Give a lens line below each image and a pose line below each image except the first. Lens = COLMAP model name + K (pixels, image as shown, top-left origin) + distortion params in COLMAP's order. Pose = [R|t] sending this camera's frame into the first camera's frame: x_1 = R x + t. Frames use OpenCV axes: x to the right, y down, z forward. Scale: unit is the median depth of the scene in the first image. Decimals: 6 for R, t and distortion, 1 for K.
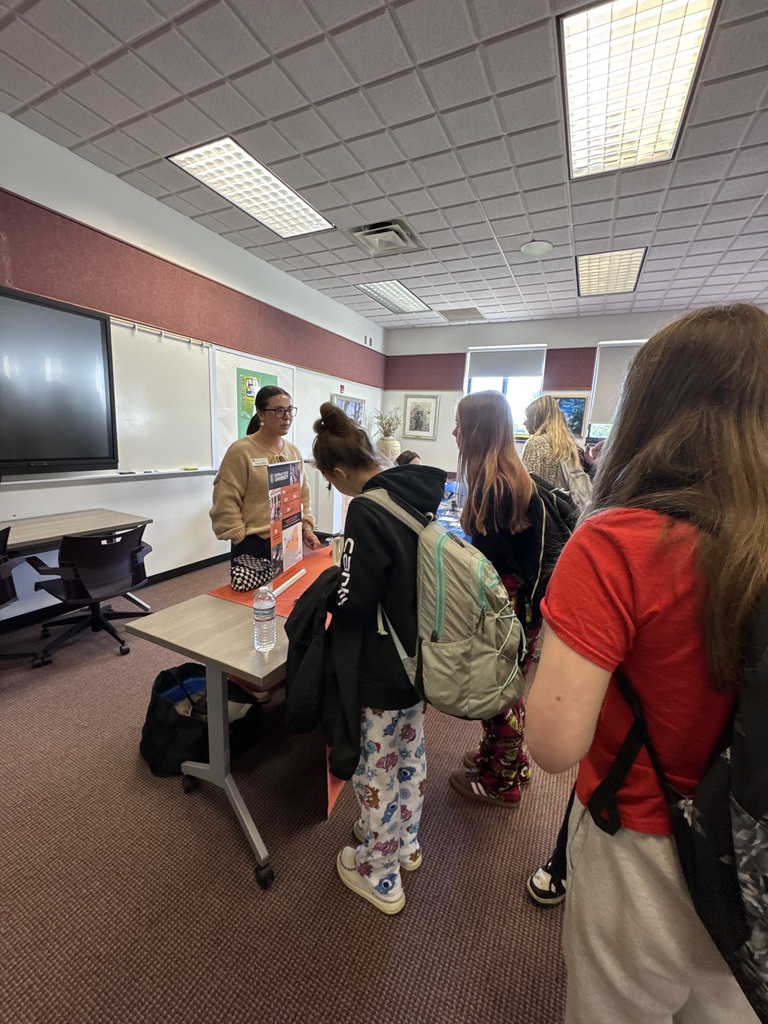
lens RADIAL K [[408.2, 0, 386.4], [0, 408.2, 510.8], [0, 0, 1]] dist [-0.000378, -0.000315]
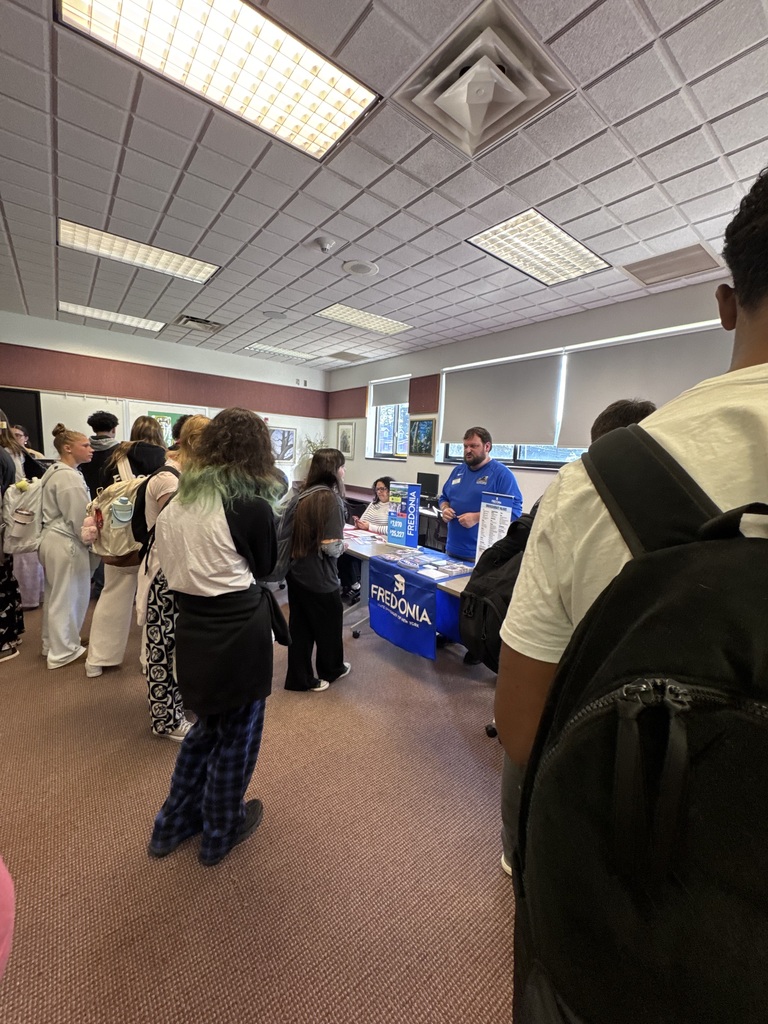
lens RADIAL K [[408.2, 0, 386.4], [0, 408.2, 510.8], [0, 0, 1]] dist [-0.000378, -0.000315]
pose [[0.911089, 0.047204, -0.409497, 0.828311], [-0.078311, 0.995151, -0.059521, 0.045079], [0.404702, 0.086297, 0.910368, -0.033016]]
